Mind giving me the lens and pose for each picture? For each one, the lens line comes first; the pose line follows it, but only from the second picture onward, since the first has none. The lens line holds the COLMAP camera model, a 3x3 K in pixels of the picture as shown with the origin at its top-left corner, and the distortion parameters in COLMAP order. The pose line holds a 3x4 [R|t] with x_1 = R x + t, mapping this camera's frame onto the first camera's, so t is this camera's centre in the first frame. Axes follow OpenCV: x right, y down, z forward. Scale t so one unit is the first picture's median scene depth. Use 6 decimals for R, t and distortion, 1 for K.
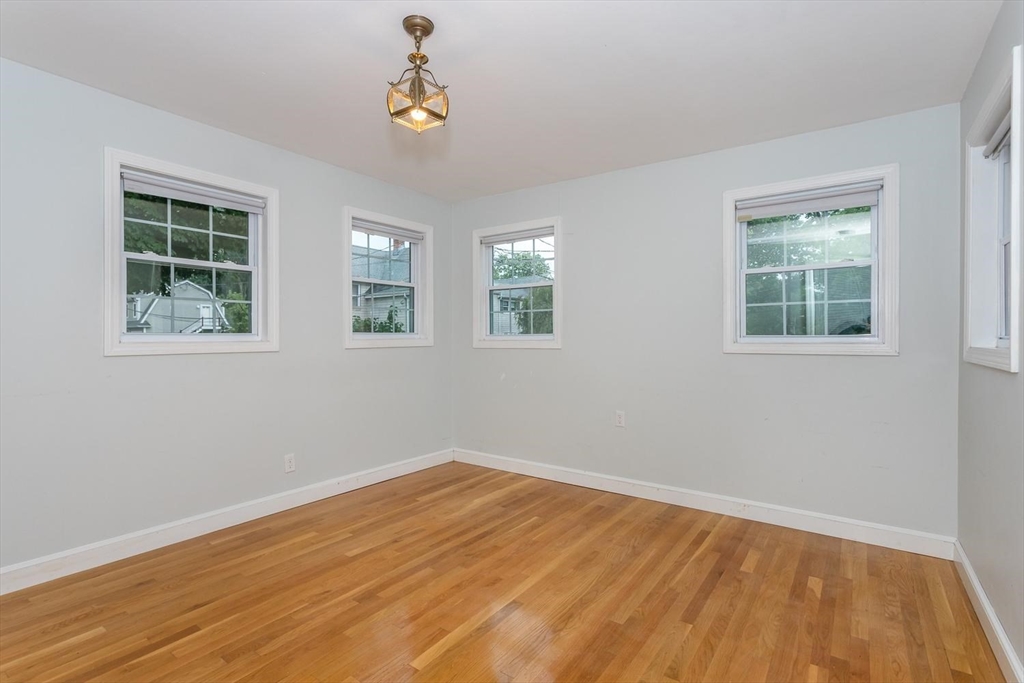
lens RADIAL K [[461.5, 0, 512.0], [0, 461.5, 341.5], [0, 0, 1]] dist [0.000357, 0.000134]
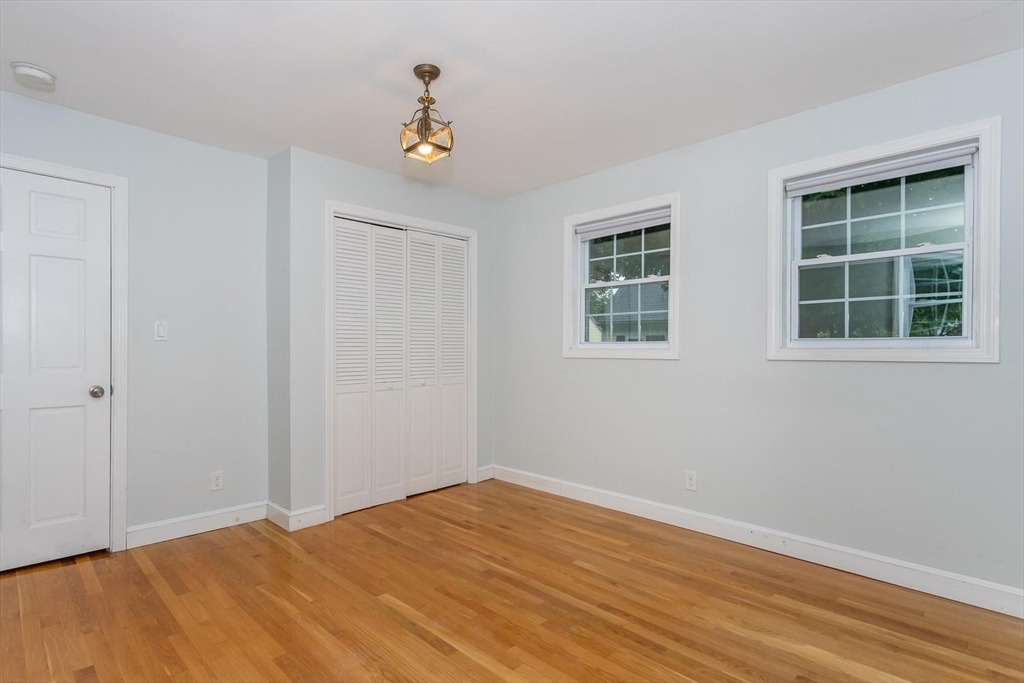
lens RADIAL K [[506.4, 0, 489.6], [0, 506.4, 350.3], [0, 0, 1]] dist [0.003129, 0.000258]
pose [[-0.147071, 0.010706, -0.989068, 0.728231], [-0.001946, 0.999936, 0.011113, -0.010511], [0.989124, 0.003559, -0.147040, 0.932312]]
